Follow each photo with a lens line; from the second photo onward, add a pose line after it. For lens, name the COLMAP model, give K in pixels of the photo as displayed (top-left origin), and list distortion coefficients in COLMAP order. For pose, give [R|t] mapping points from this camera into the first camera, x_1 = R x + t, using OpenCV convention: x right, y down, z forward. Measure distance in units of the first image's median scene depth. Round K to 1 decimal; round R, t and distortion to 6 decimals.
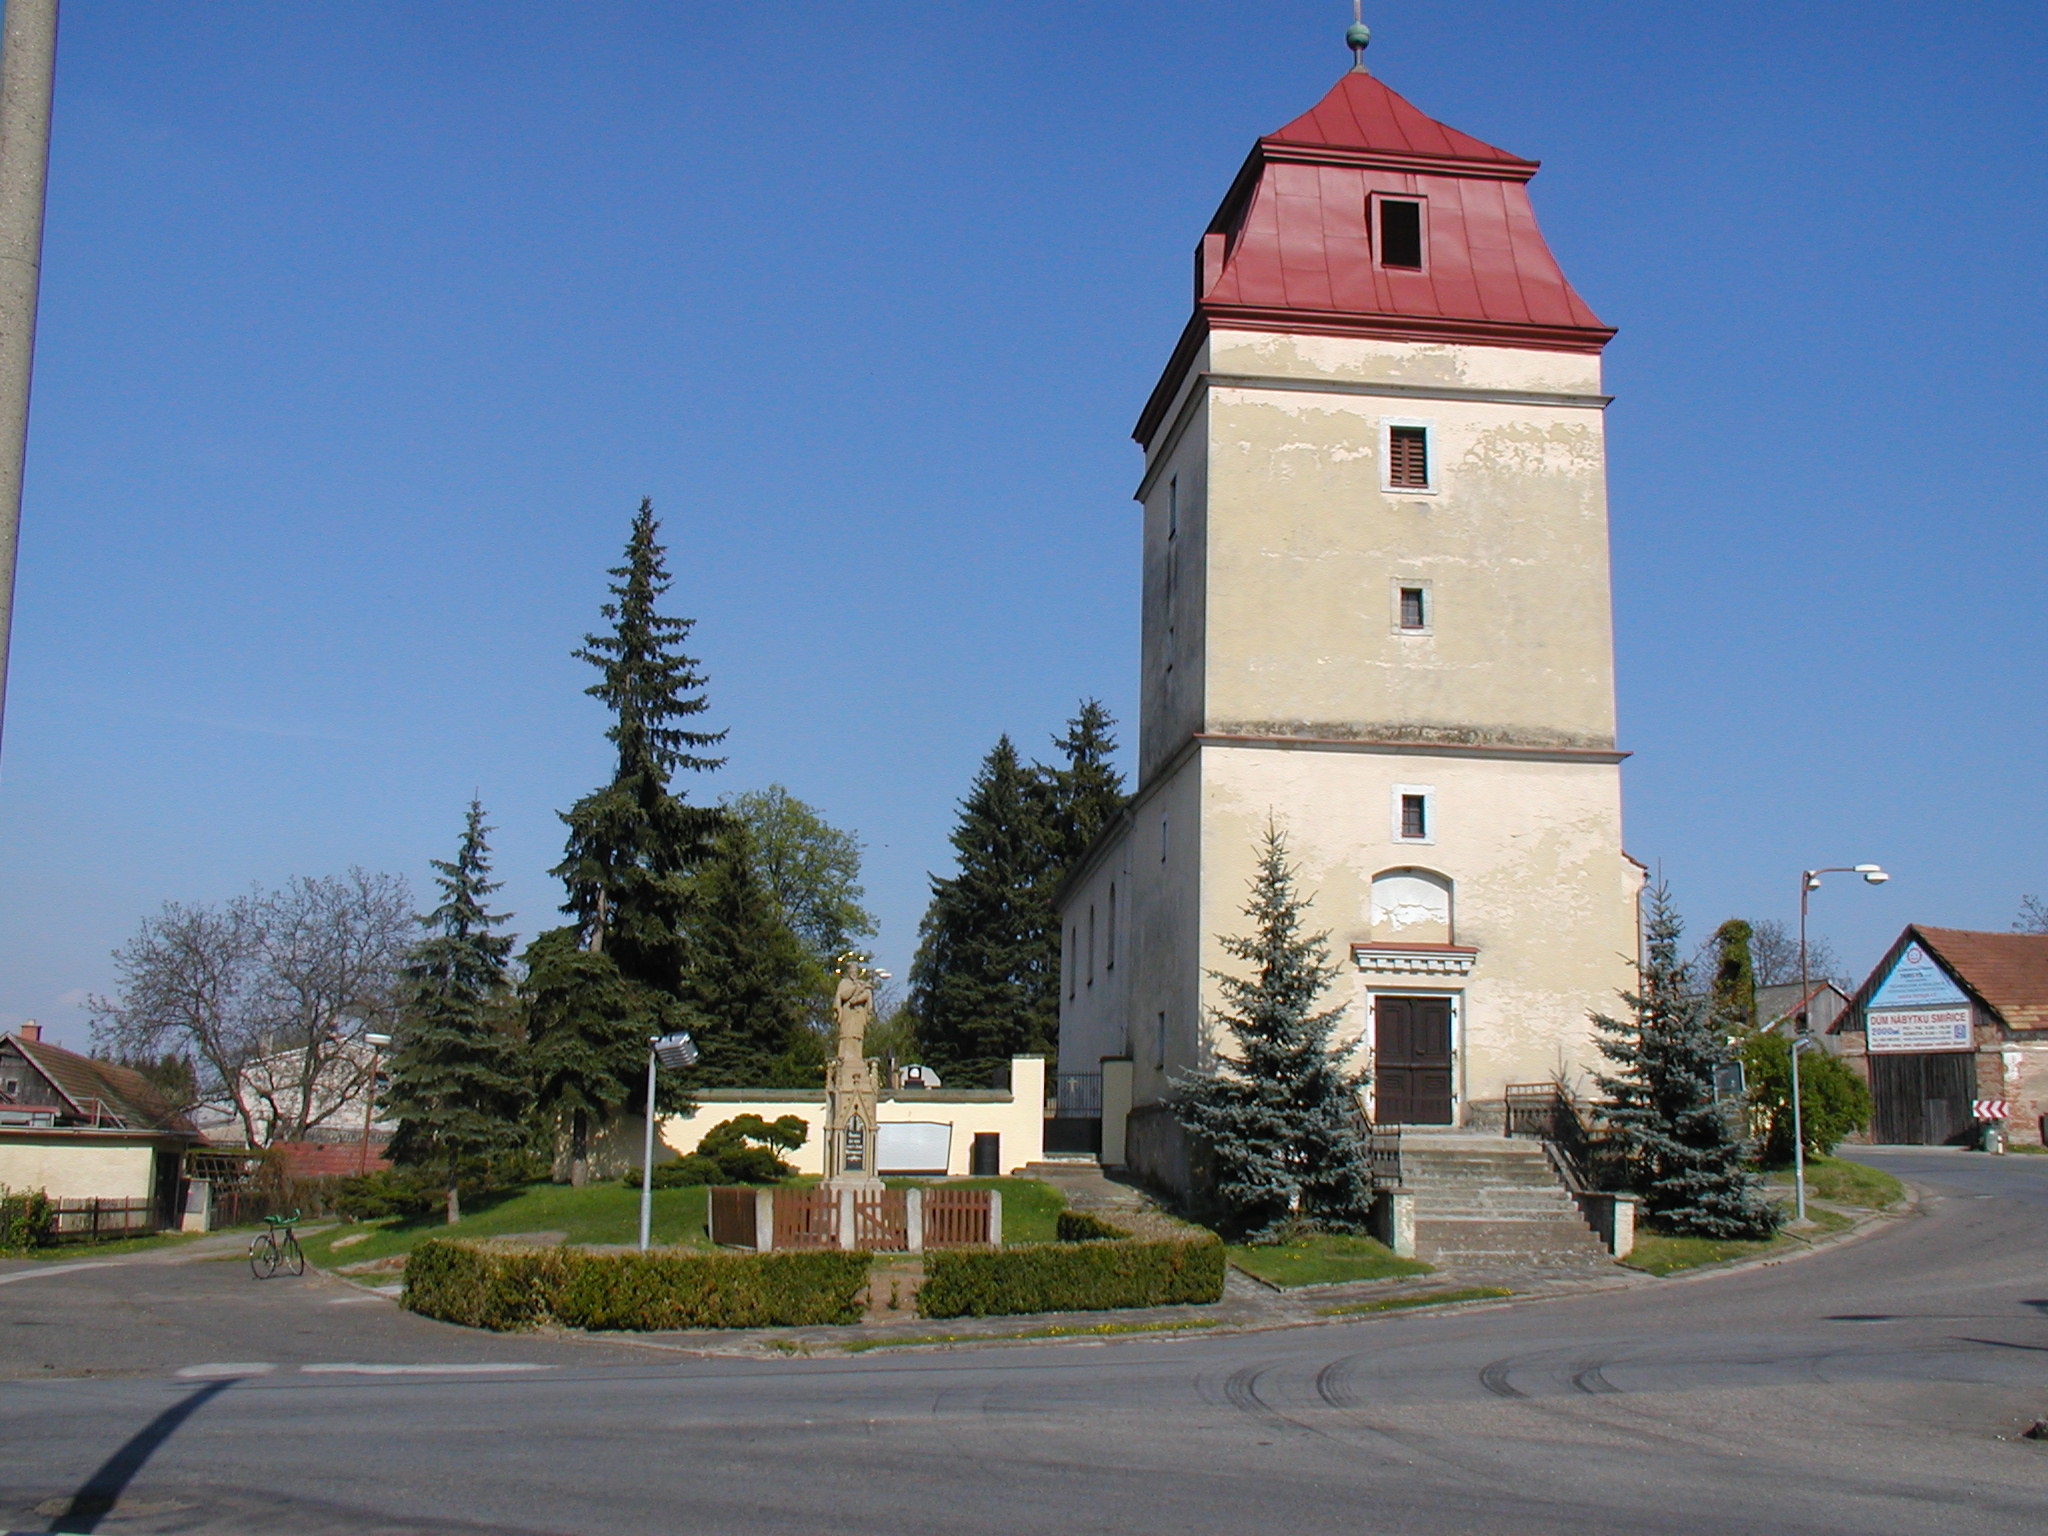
lens RADIAL K [[2293.4, 0, 1027.0], [0, 2293.4, 752.8], [0, 0, 1]] dist [-0.158244, 0.336579]
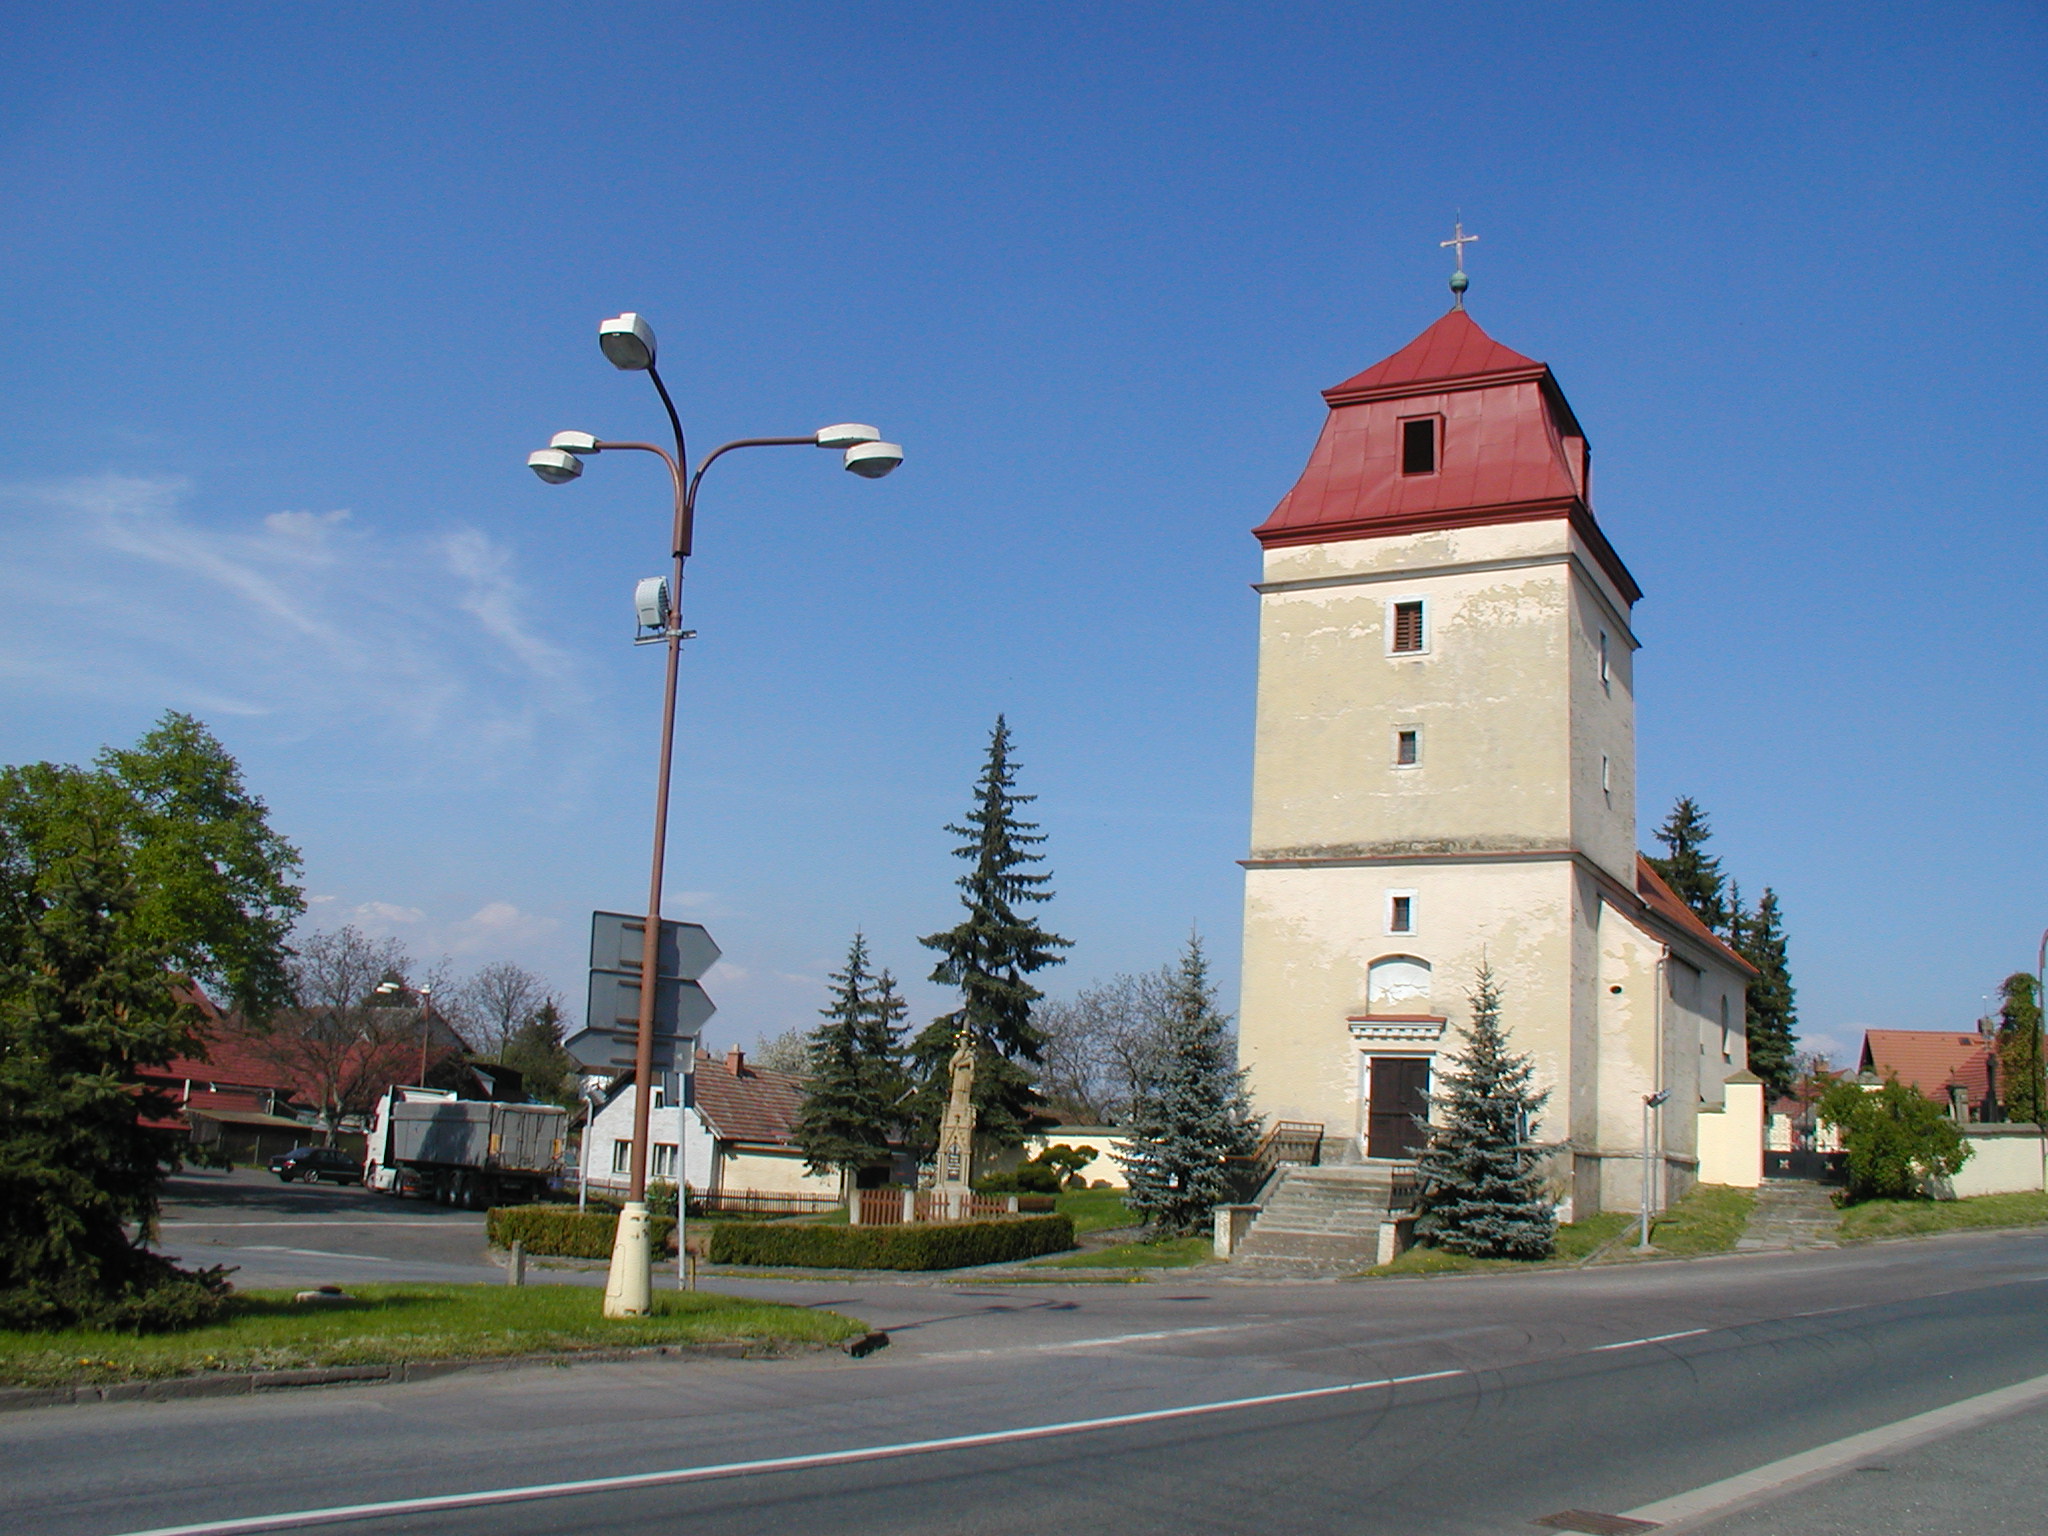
lens RADIAL K [[1899.9, 0, 1029.8], [0, 1899.9, 773.4], [0, 0, 1]] dist [-0.228175, 0.267247]
pose [[0.817766, -0.091243, -0.568272, 0.579992], [0.068380, 0.995763, -0.061480, 0.000301], [0.571474, 0.011418, 0.820541, 0.030812]]
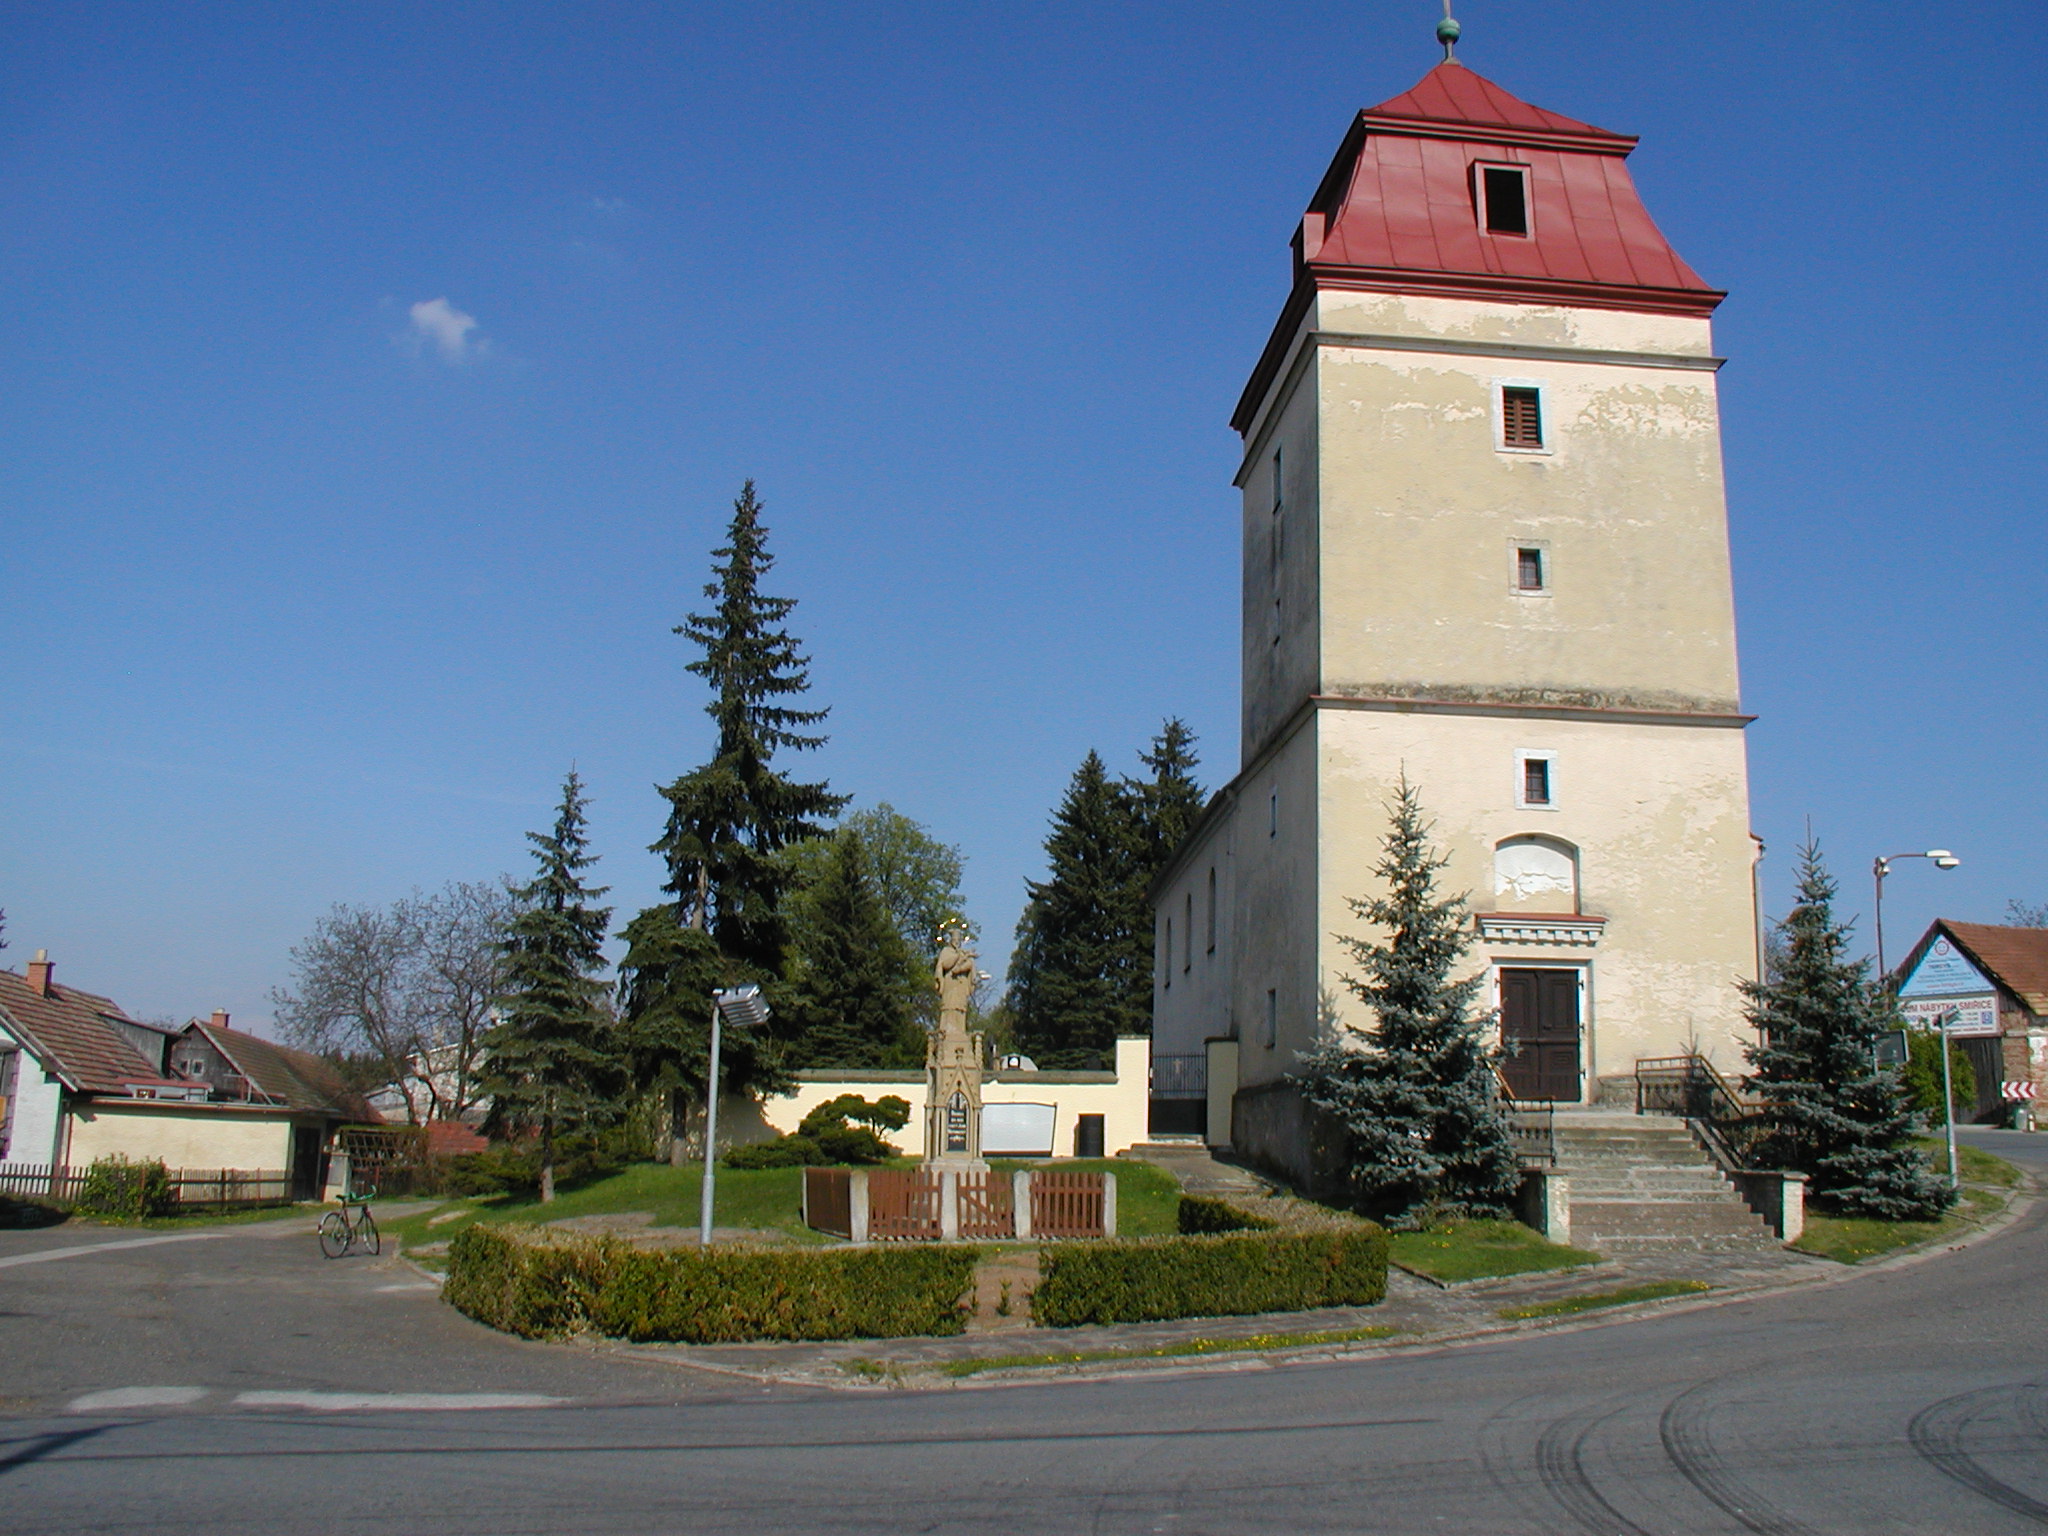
lens RADIAL K [[1899.9, 0, 1029.8], [0, 1899.9, 773.4], [0, 0, 1]] dist [-0.228175, 0.267247]
pose [[0.999302, -0.003605, -0.037172, -0.014599], [0.002927, 0.999829, -0.018271, 0.037030], [0.037231, 0.018150, 0.999142, 0.198065]]
